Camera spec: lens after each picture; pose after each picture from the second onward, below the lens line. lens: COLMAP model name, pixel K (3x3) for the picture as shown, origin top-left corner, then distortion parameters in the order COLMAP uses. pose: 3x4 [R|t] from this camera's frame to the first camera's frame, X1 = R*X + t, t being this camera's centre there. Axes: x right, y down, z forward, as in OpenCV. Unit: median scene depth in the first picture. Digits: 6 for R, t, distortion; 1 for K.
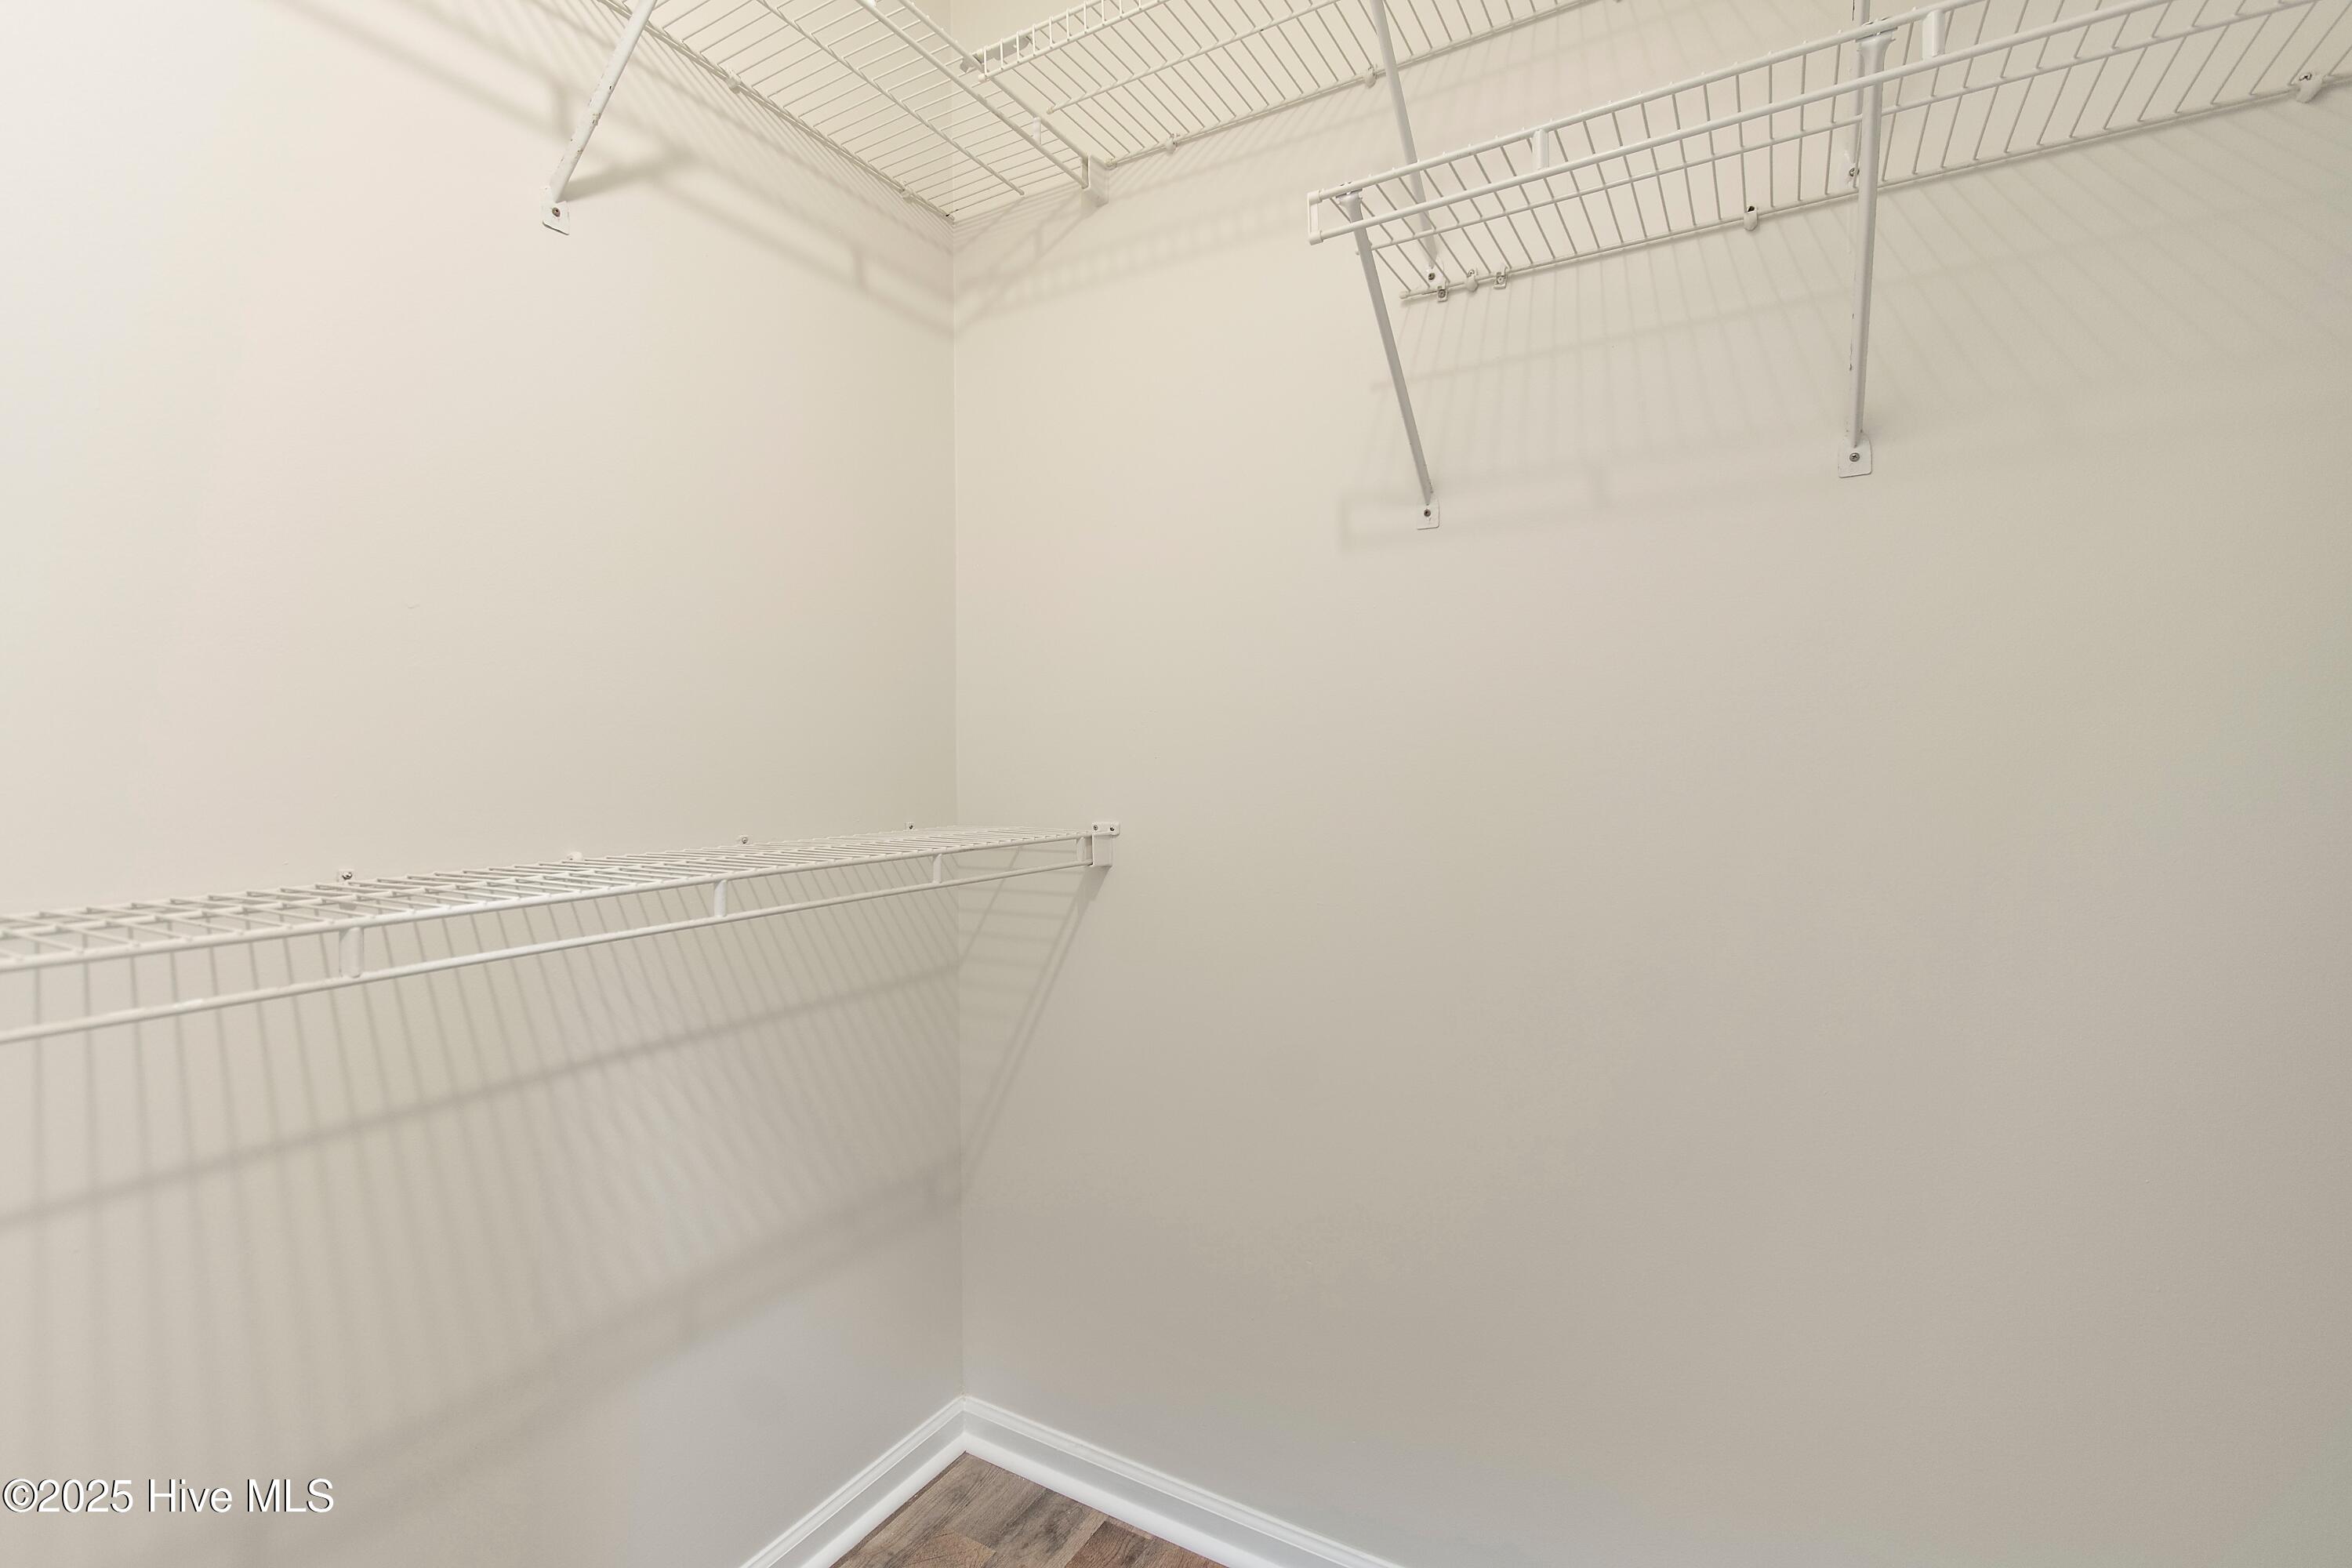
lens RADIAL K [[1040.2, 0, 1174.5], [0, 1040.2, 794.3], [0, 0, 1]] dist [0.000461, 0.000001]
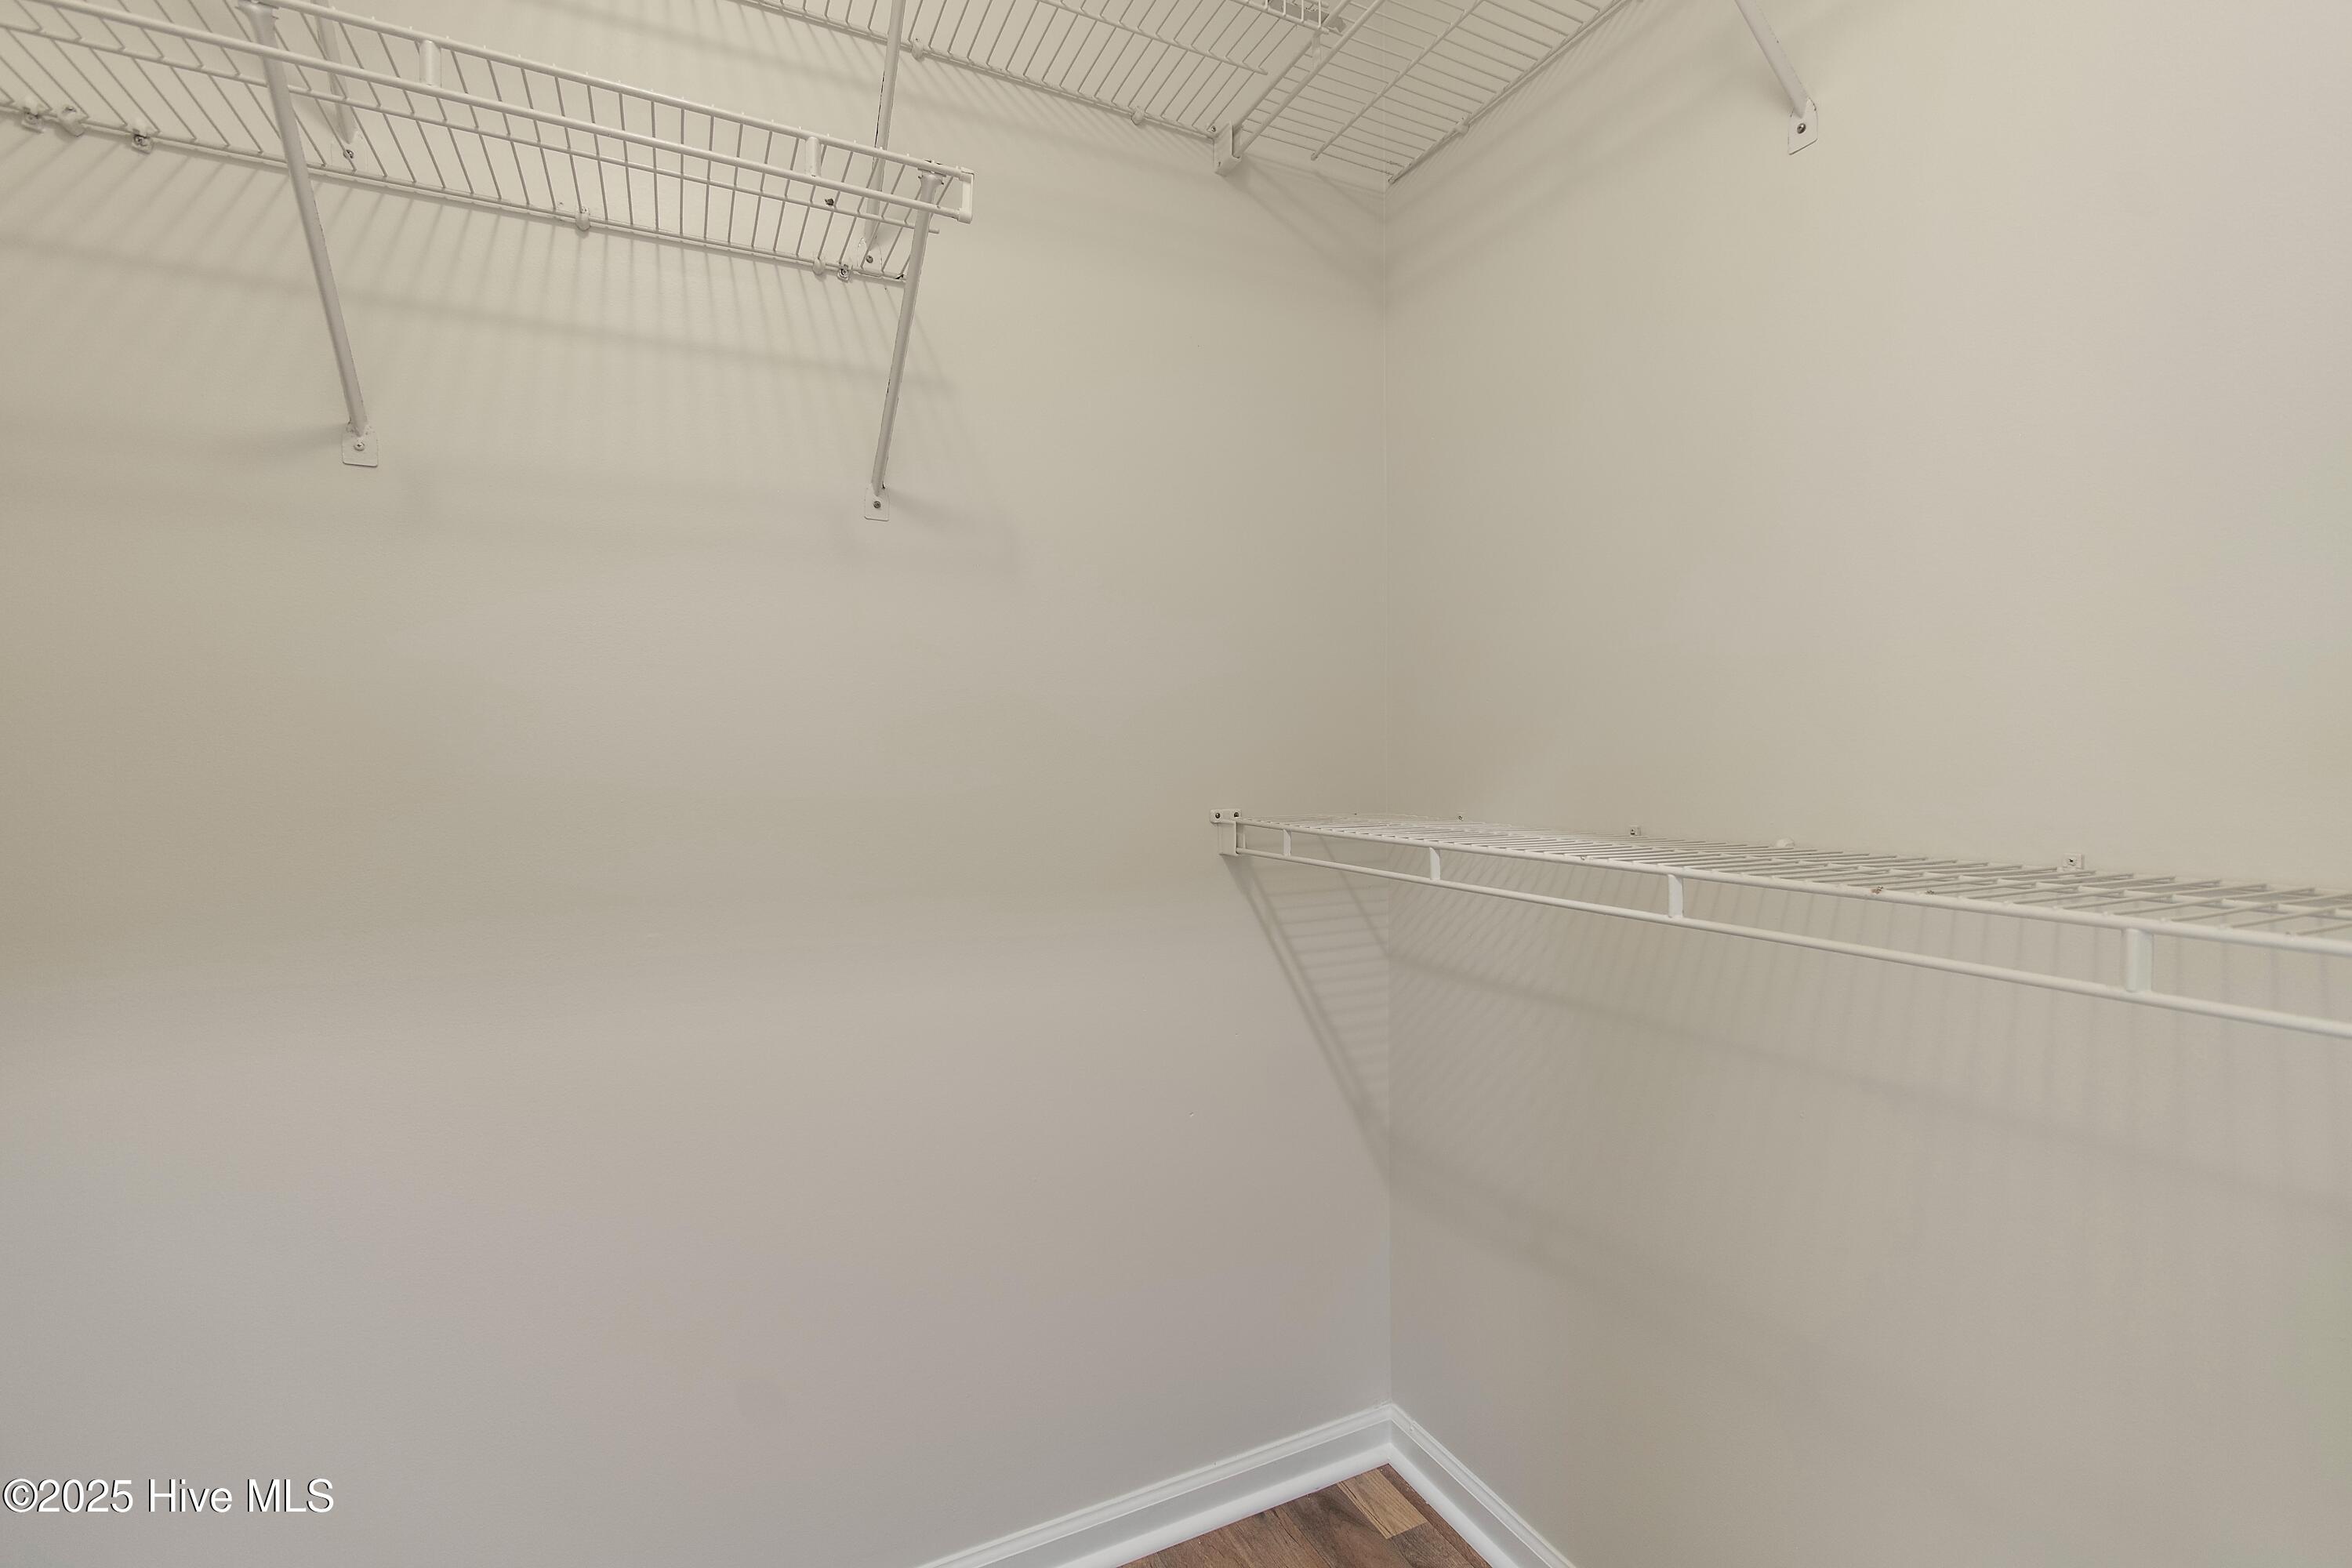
lens RADIAL K [[1010.1, 0, 1176.0], [0, 1010.1, 784.0], [0, 0, 1]] dist [-0.001608, -0.000273]
pose [[0.554016, -0.018195, 0.832307, -0.145494], [0.022068, 0.999731, 0.007166, -0.002105], [-0.832213, 0.014398, 0.554269, 0.084350]]
